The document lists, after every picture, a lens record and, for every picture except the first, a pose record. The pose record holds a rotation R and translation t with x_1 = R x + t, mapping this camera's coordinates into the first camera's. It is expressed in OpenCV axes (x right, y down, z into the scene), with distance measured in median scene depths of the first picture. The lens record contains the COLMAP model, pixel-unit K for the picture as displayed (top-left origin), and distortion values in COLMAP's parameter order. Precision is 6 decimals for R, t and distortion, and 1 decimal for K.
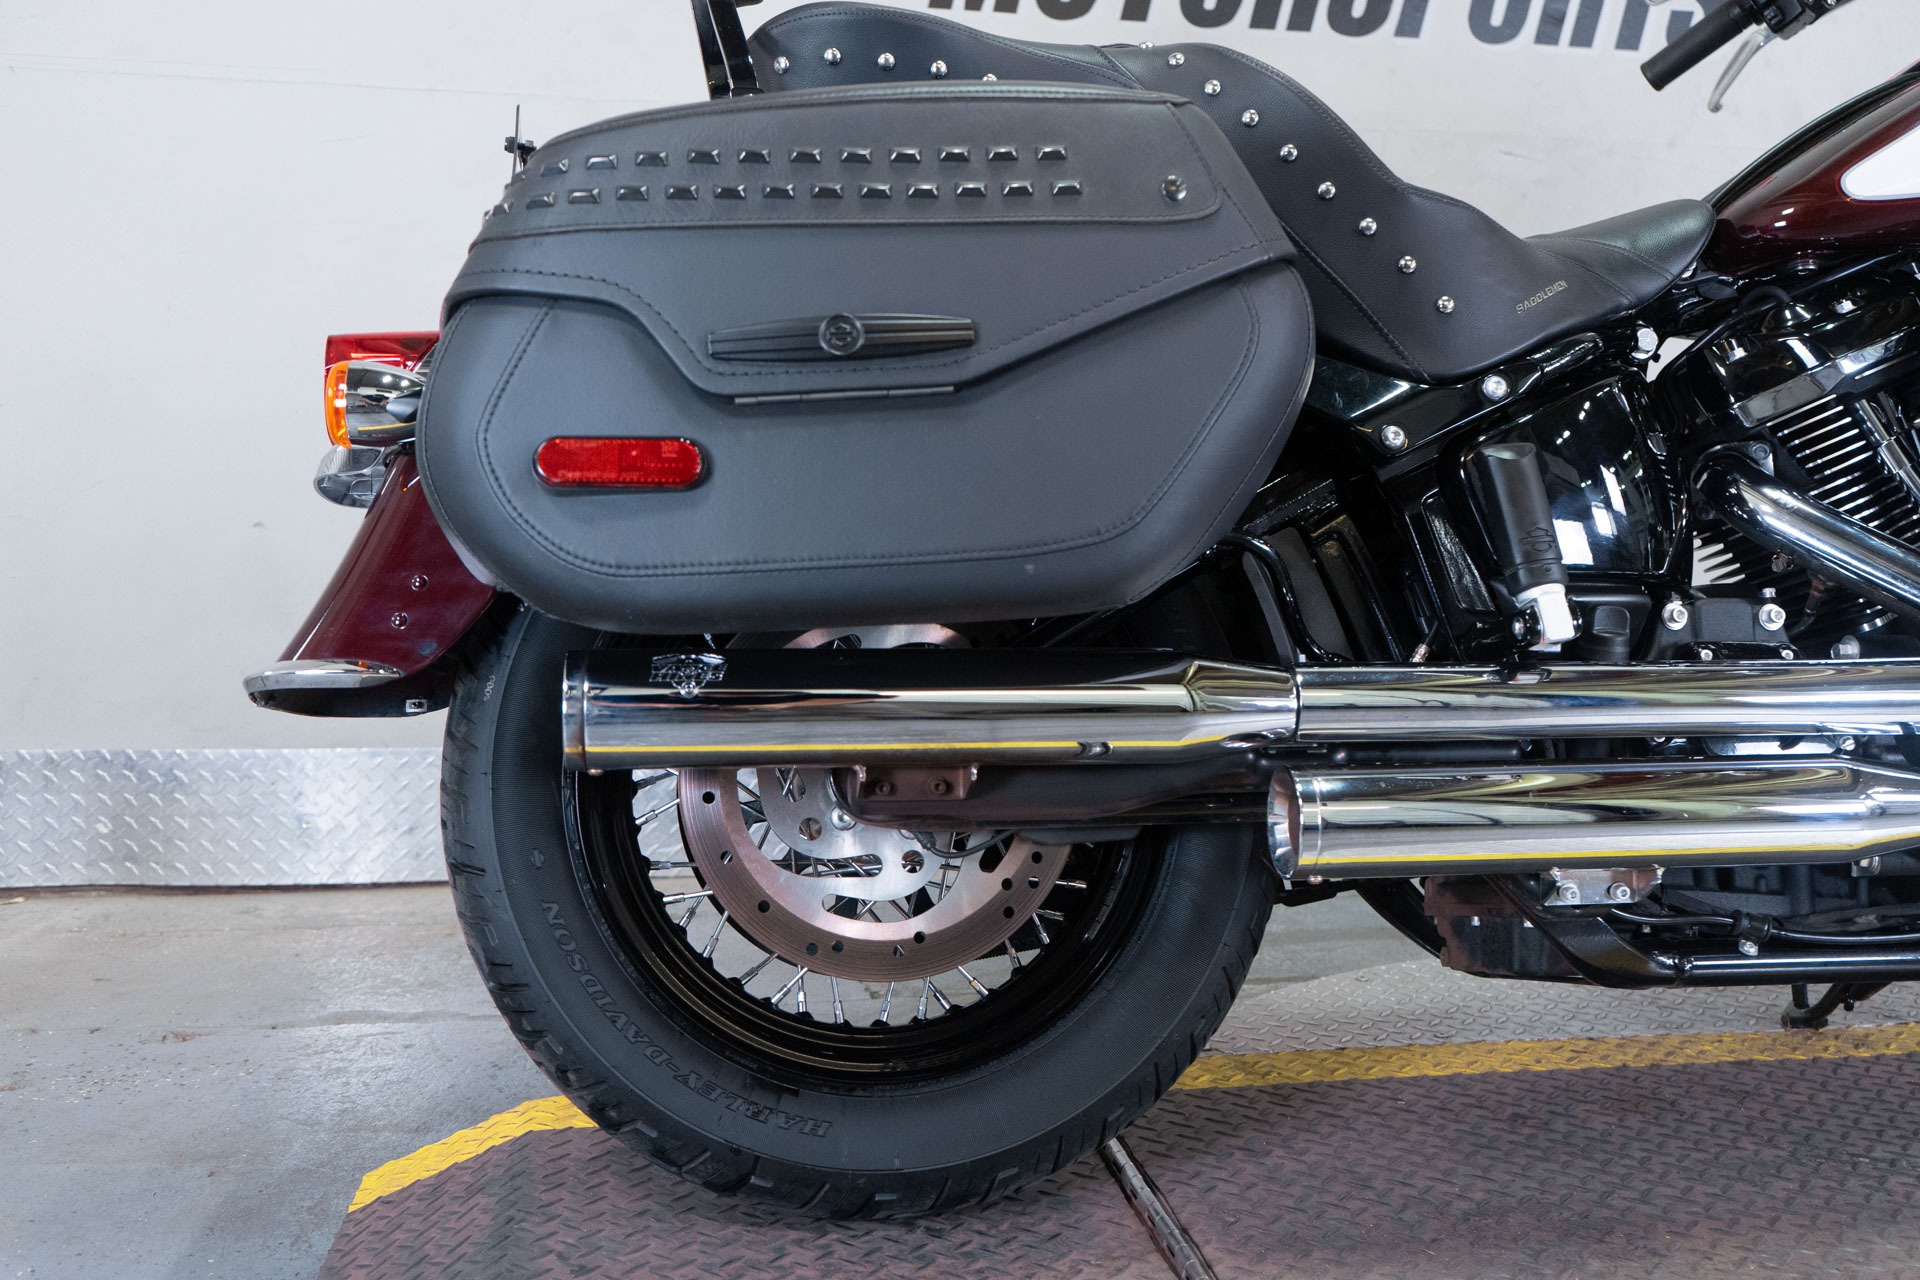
lens RADIAL K [[1820.4, 0, 960.0], [0, 1820.4, 640.0], [0, 0, 1]] dist [-0.090760, 0.000770]
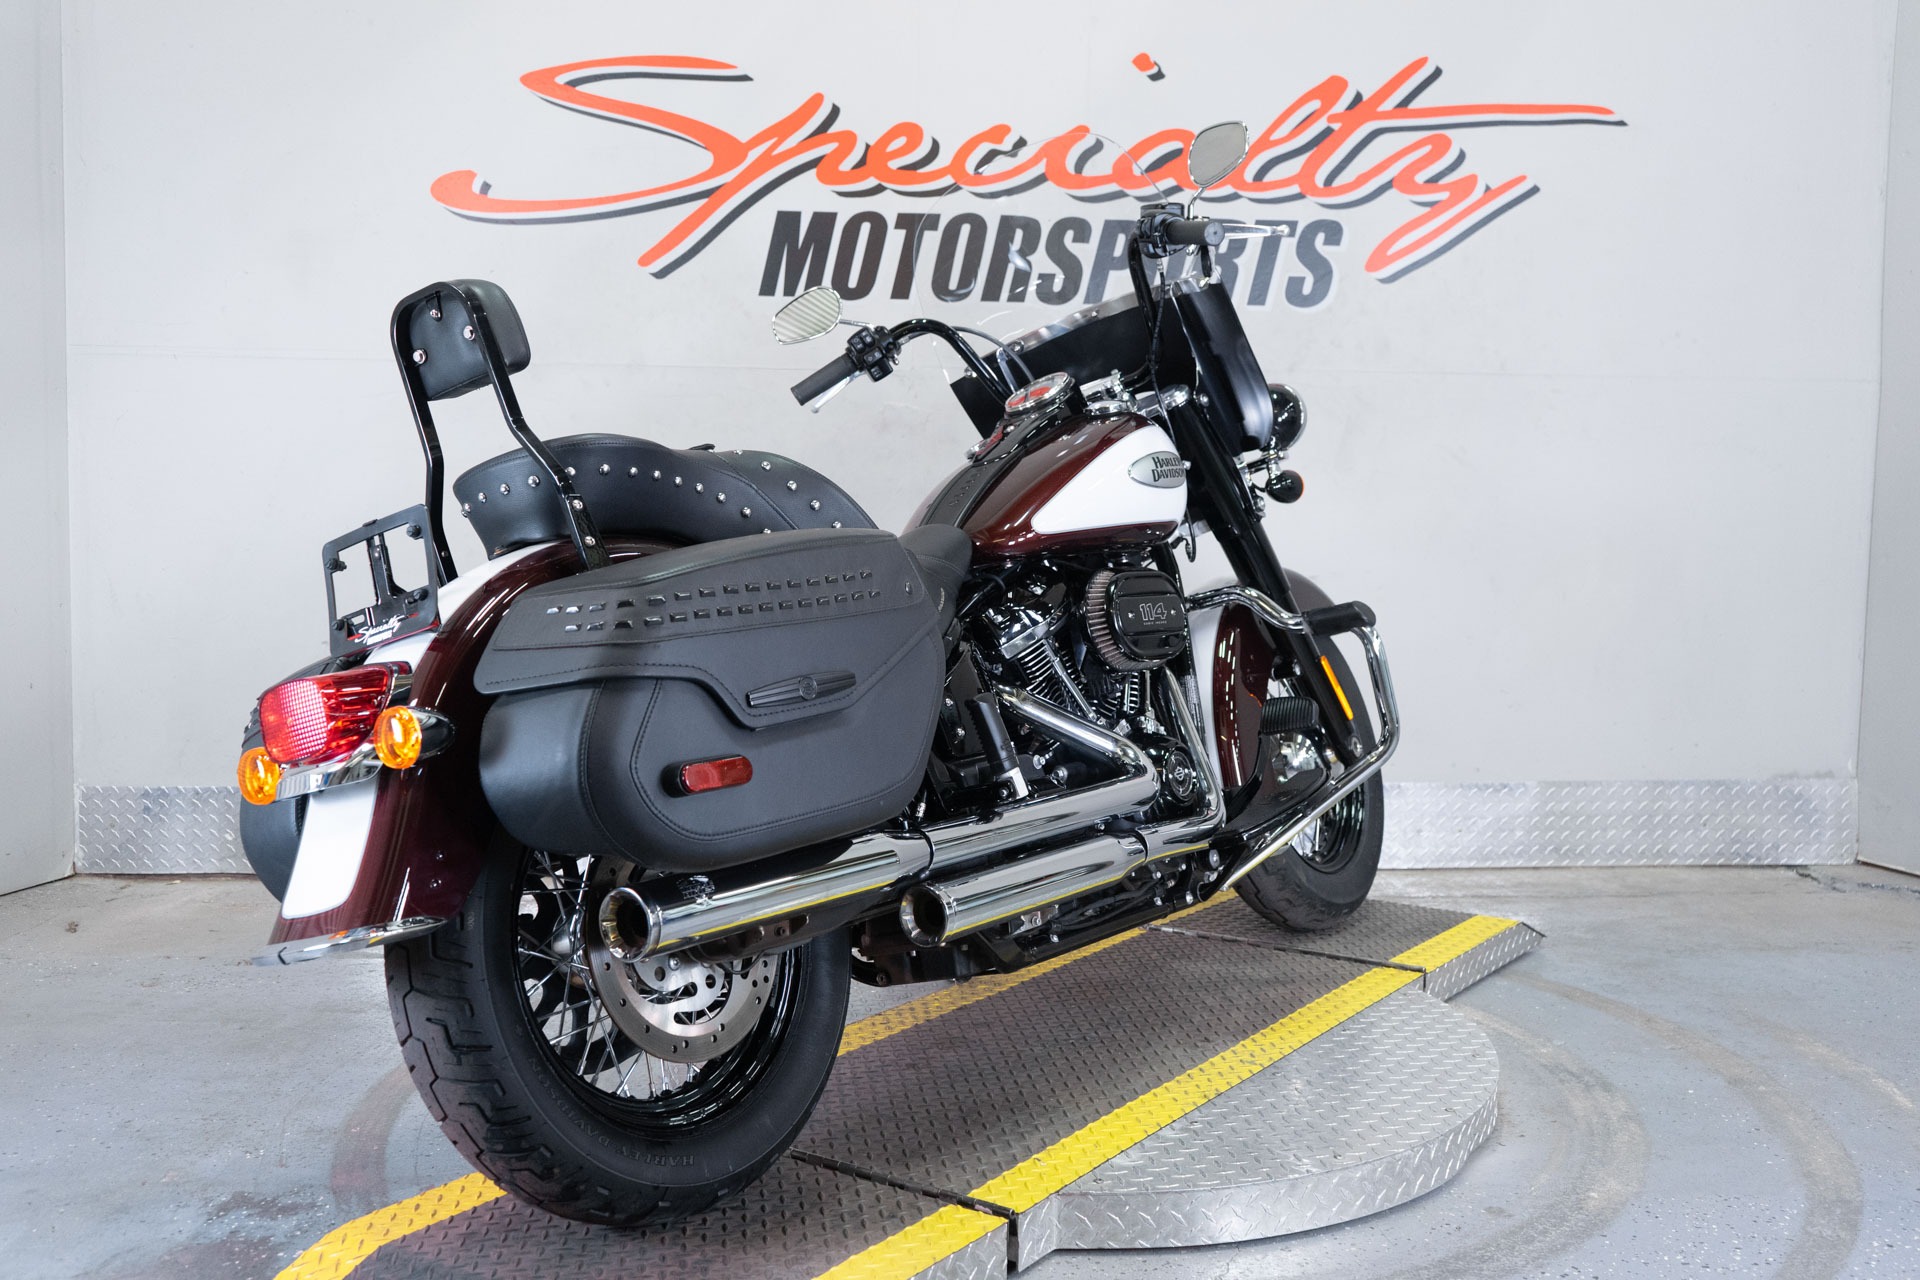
lens RADIAL K [[1820.4, 0, 960.0], [0, 1820.4, 640.0], [0, 0, 1]] dist [-0.090760, 0.000770]
pose [[0.702274, -0.072642, 0.708191, -0.987515], [0.089090, 0.995928, 0.013811, -0.181847], [-0.706311, 0.053393, 0.705885, -0.300813]]
